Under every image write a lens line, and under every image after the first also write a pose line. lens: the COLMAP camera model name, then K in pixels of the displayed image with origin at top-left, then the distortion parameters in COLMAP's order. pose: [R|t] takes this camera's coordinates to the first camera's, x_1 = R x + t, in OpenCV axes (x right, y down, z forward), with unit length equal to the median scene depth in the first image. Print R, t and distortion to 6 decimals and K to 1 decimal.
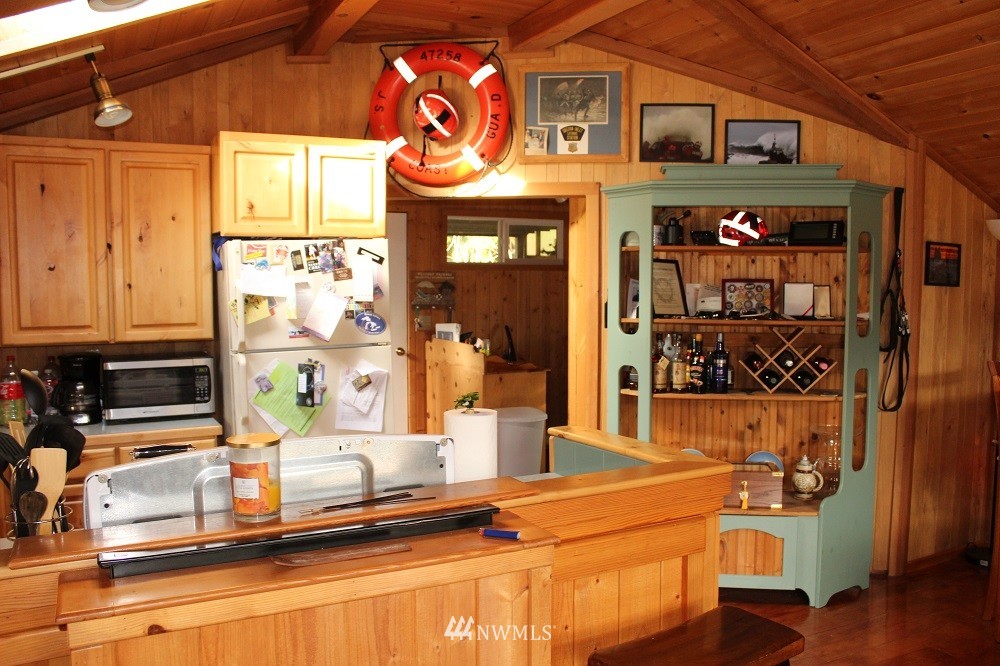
lens RADIAL K [[841.5, 0, 500.0], [0, 841.5, 333.0], [0, 0, 1]] dist [-0.141259, 0.134957]
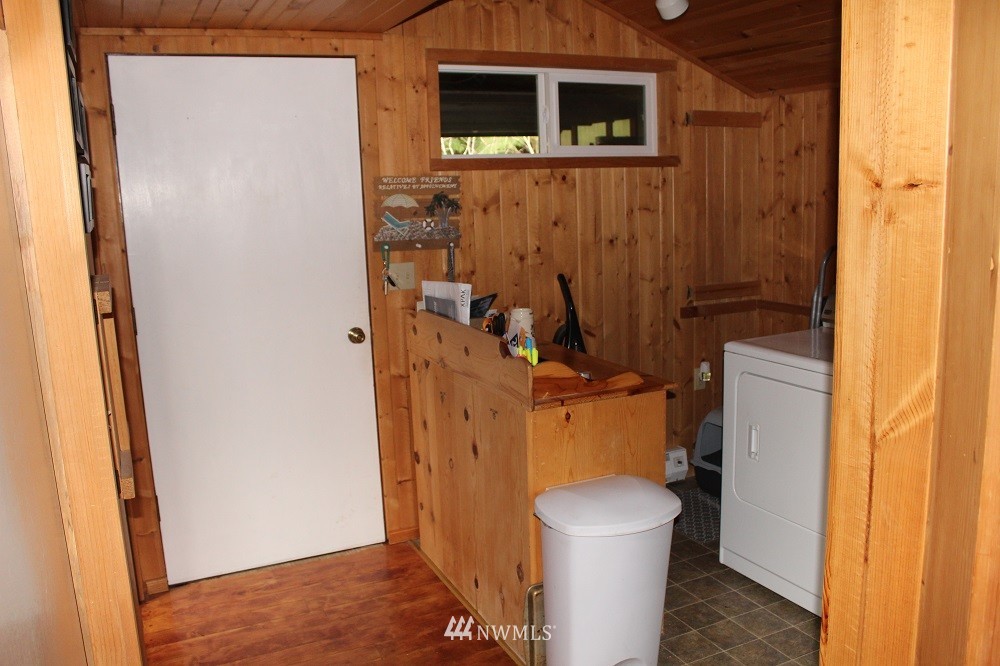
lens RADIAL K [[841.5, 0, 500.0], [0, 841.5, 333.0], [0, 0, 1]] dist [-0.141259, 0.134957]
pose [[0.998999, -0.033189, -0.029976, -0.017485], [0.036030, 0.994355, 0.099801, -0.028590], [0.026494, -0.100781, 0.994556, 0.528218]]
